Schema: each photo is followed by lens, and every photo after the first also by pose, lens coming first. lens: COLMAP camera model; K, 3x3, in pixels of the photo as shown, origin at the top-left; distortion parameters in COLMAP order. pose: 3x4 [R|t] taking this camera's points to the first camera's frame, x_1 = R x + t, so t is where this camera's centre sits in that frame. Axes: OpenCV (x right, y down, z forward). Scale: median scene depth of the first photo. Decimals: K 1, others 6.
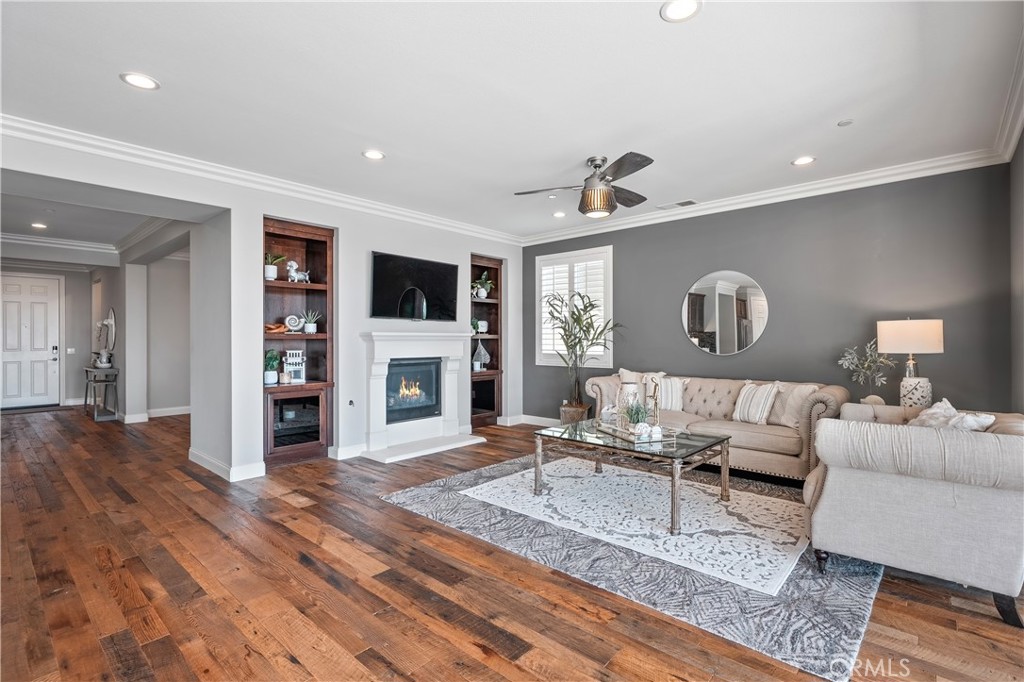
lens RADIAL K [[482.6, 0, 508.6], [0, 482.6, 339.7], [0, 0, 1]] dist [0.002666, 0.000077]
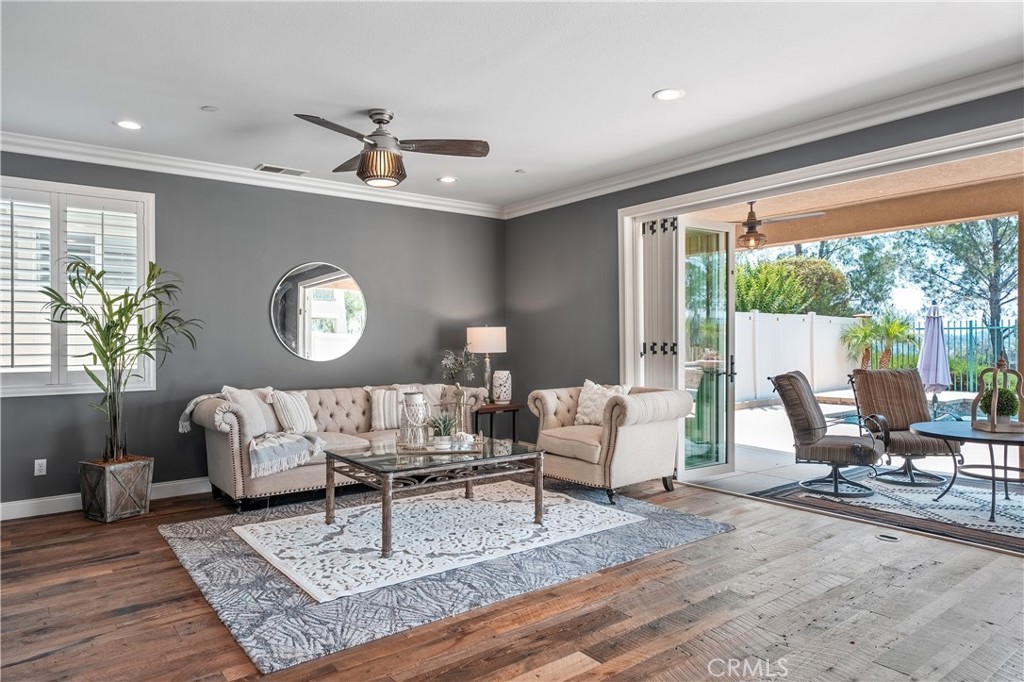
lens RADIAL K [[639.2, 0, 508.6], [0, 639.2, 340.5], [0, 0, 1]] dist [0.004243, -0.000248]
pose [[0.179156, 0.001878, 0.983819, -0.856749], [0.007236, 0.999969, -0.003226, 0.000902], [-0.983794, 0.007697, 0.179137, 0.649377]]
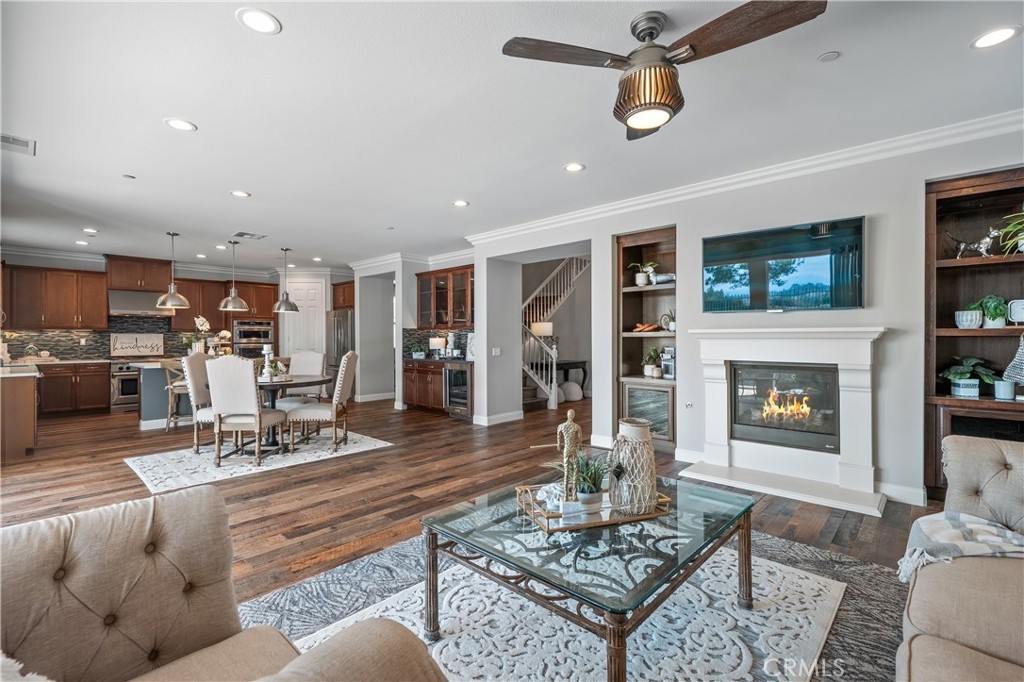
lens RADIAL K [[456.0, 0, 510.6], [0, 456.0, 338.6], [0, 0, 1]] dist [0.003120, -0.000594]
pose [[-0.011746, 0.005569, -0.999916, 0.775606], [0.002539, 0.999981, 0.005540, -0.005659], [0.999928, -0.002474, -0.011760, 0.896610]]
